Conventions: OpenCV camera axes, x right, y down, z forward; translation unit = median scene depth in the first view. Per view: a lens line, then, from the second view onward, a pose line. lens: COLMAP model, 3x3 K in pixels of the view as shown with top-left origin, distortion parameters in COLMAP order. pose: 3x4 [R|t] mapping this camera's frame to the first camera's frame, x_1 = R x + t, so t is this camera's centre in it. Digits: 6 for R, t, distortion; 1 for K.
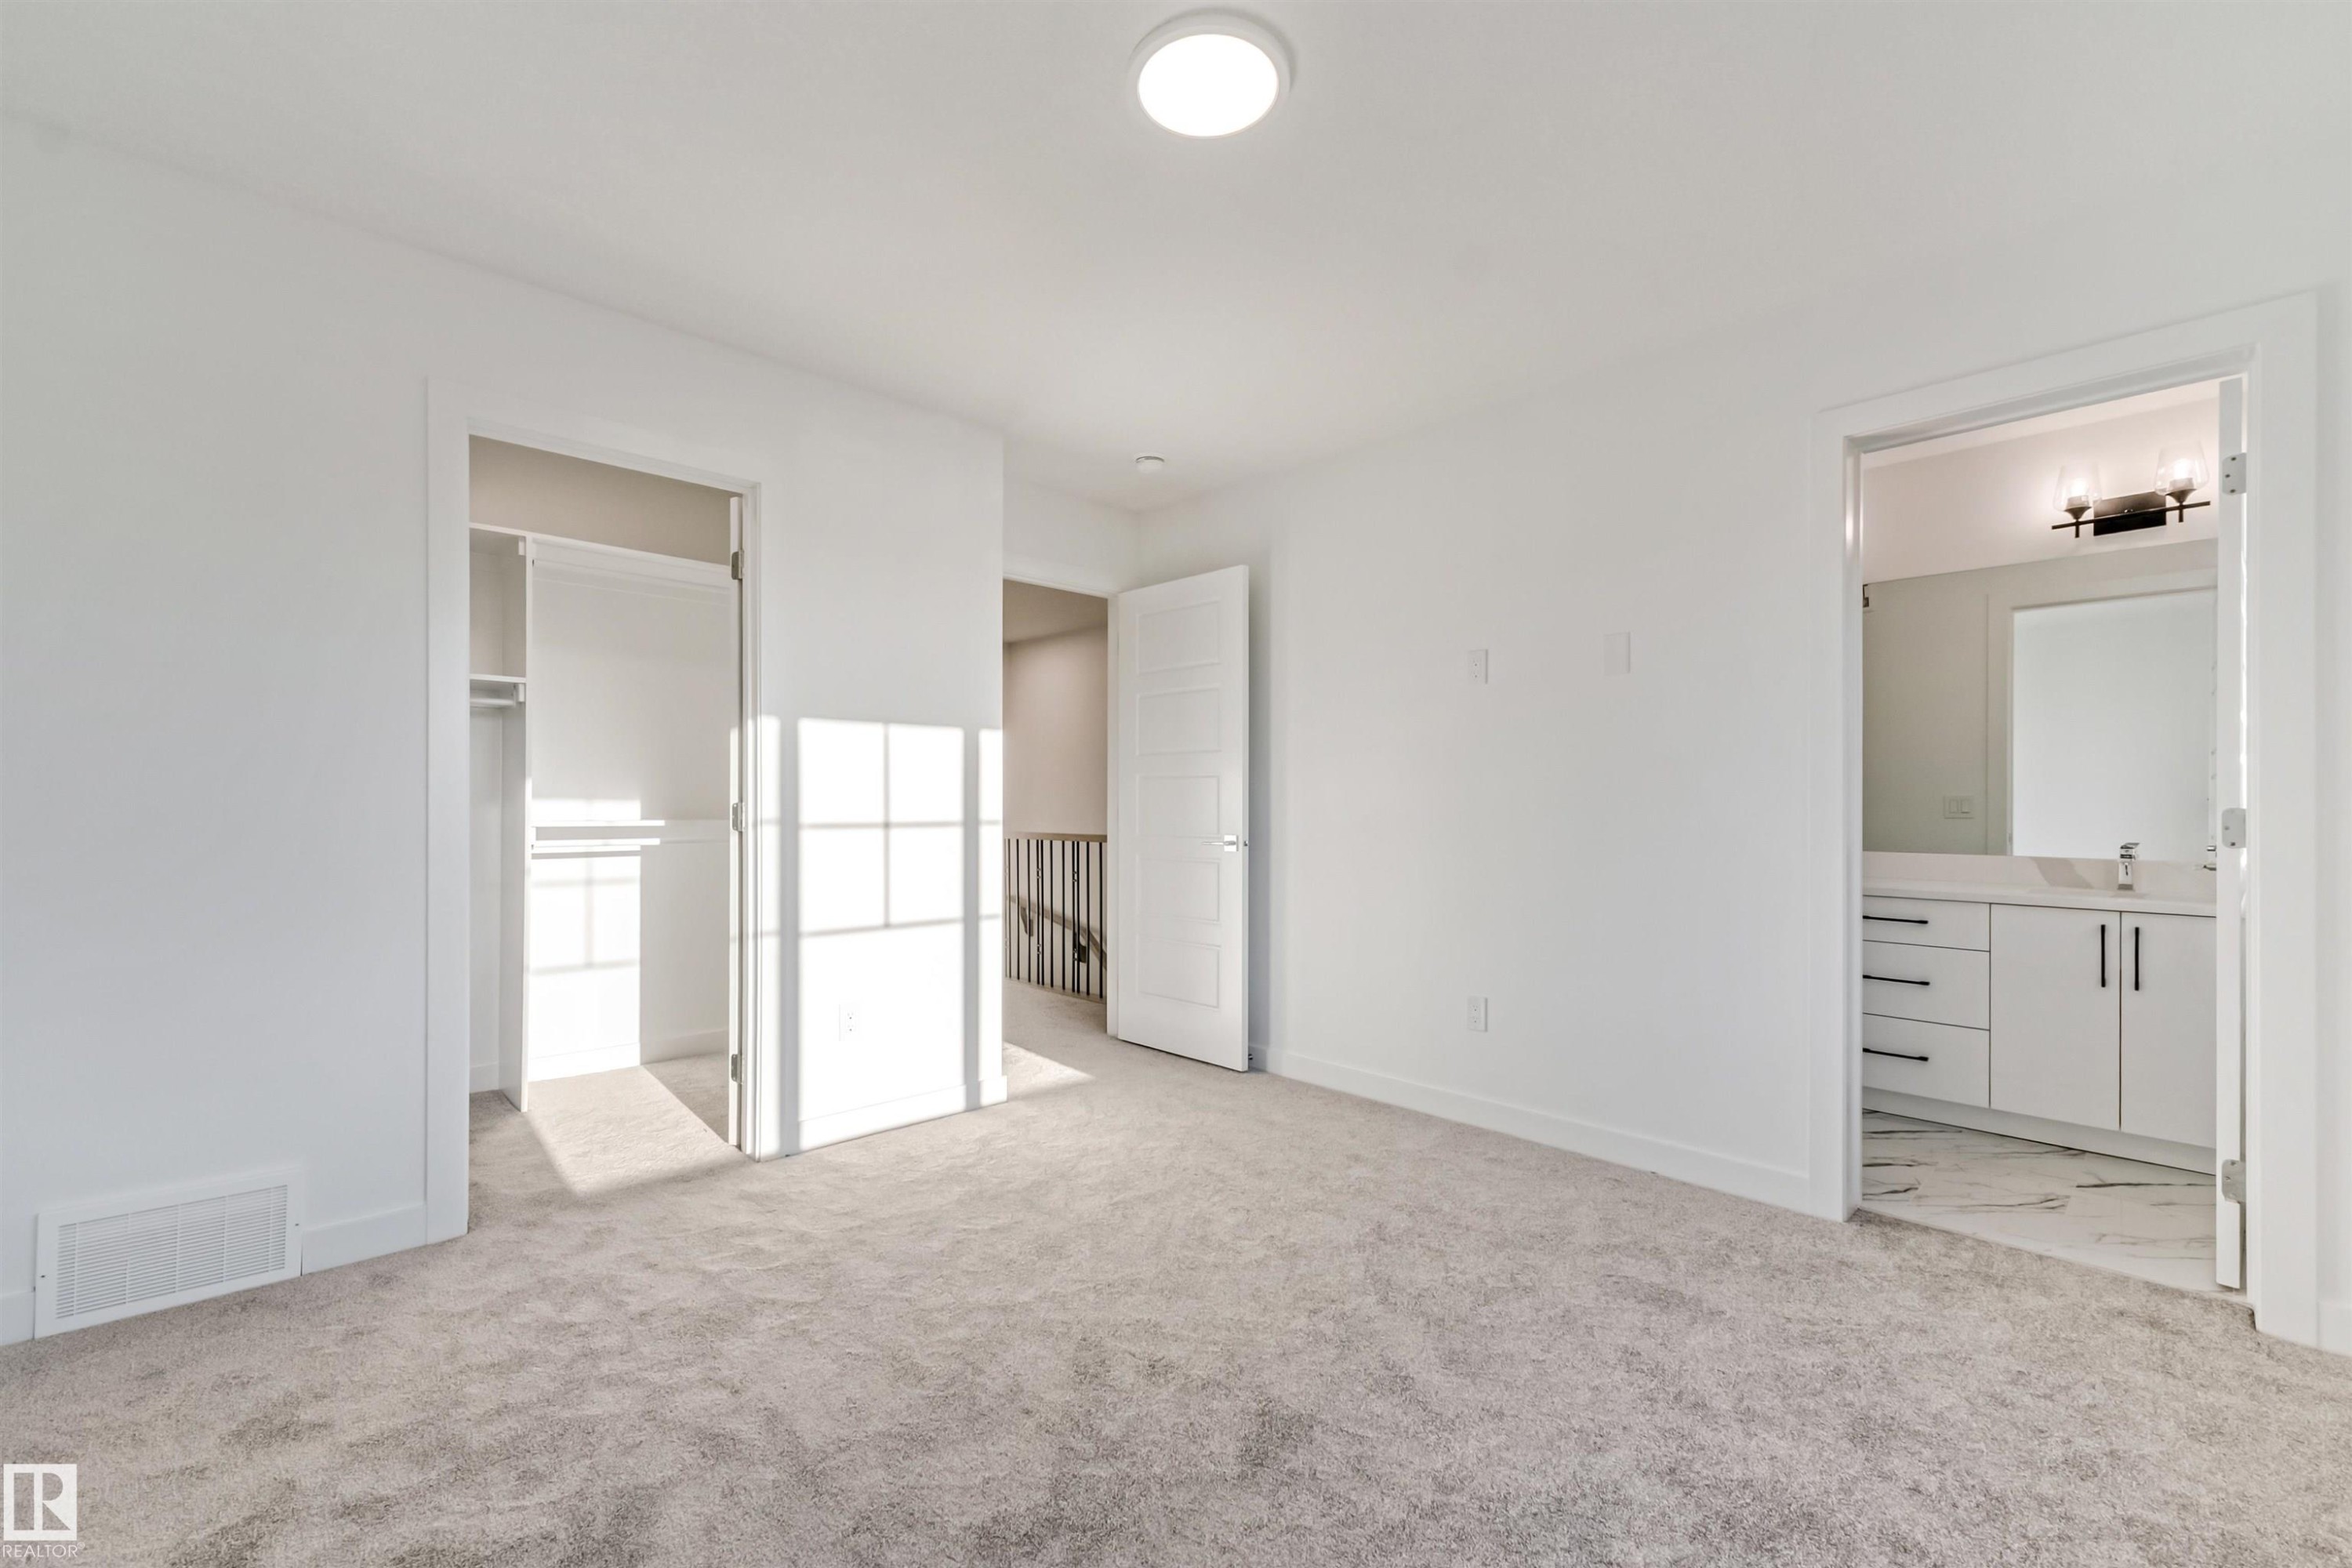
lens RADIAL K [[984.8, 0, 1174.0], [0, 984.8, 795.6], [0, 0, 1]] dist [0.001329, 0.000379]
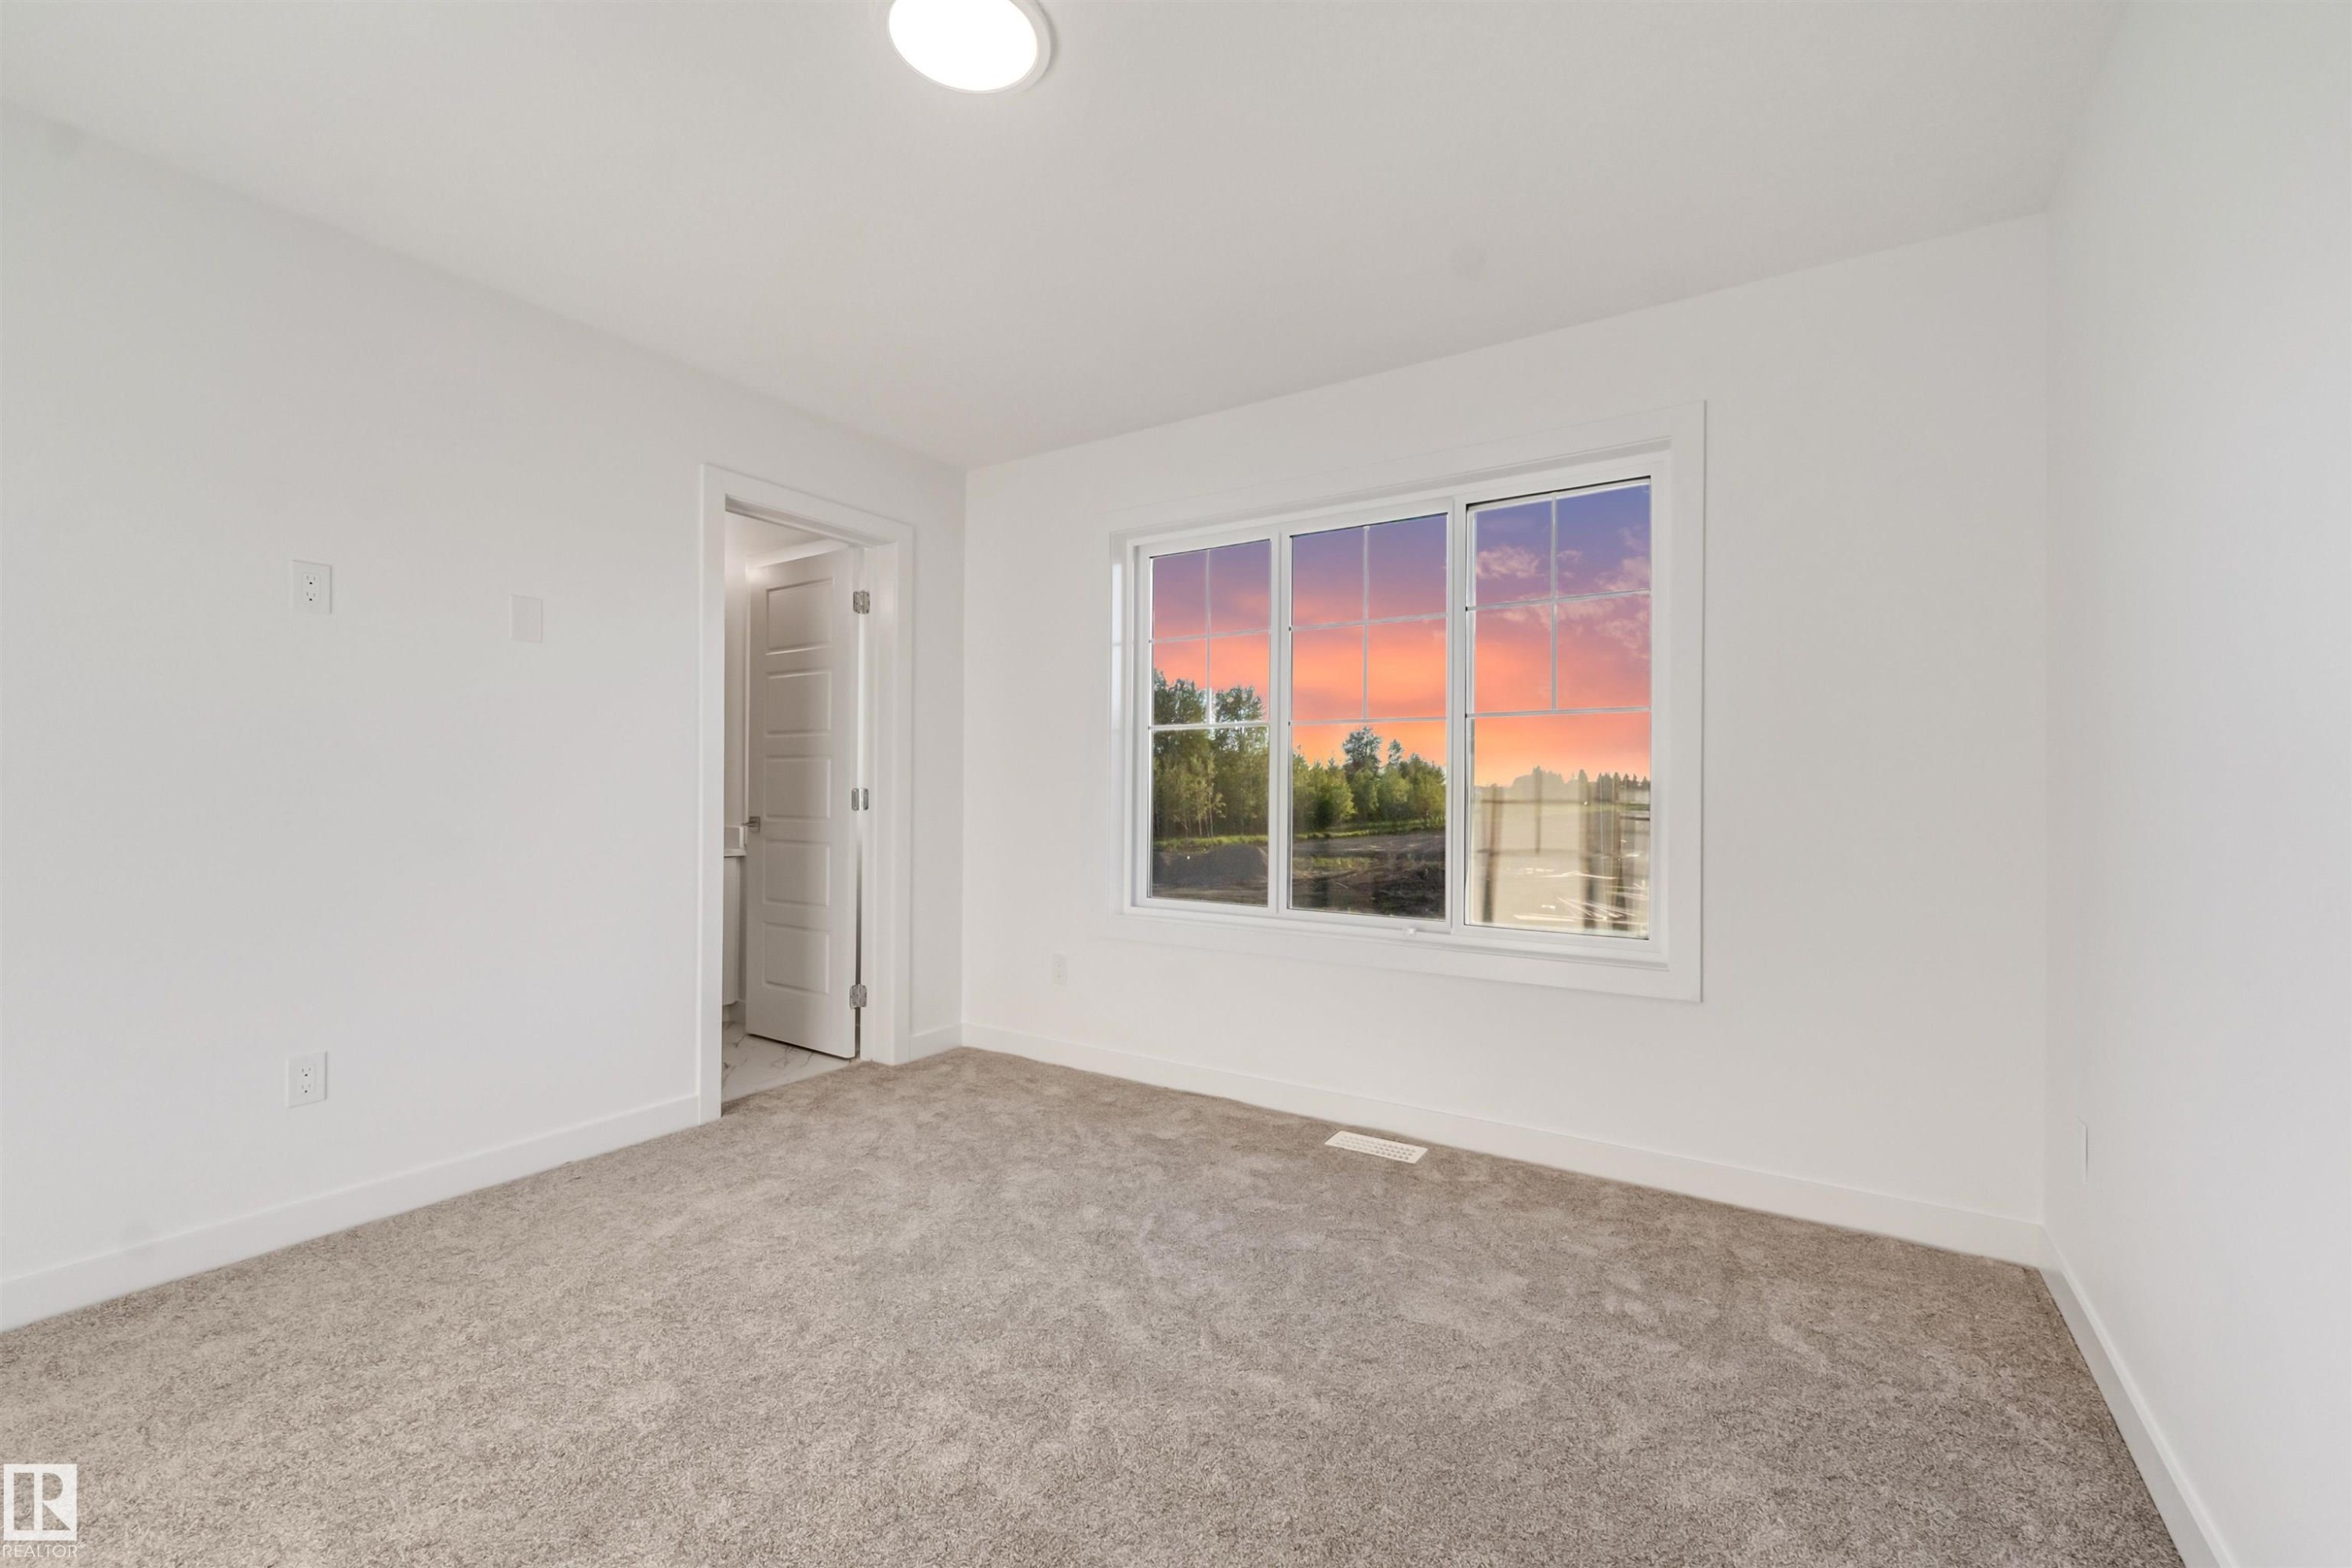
lens RADIAL K [[984.8, 0, 1170.7], [0, 984.8, 779.1], [0, 0, 1]] dist [0.001329, 0.000379]
pose [[-0.233277, 0.007199, 0.972384, -0.685219], [-0.011638, 0.999880, -0.010194, 0.014053], [-0.972341, -0.013694, -0.233165, 0.770870]]
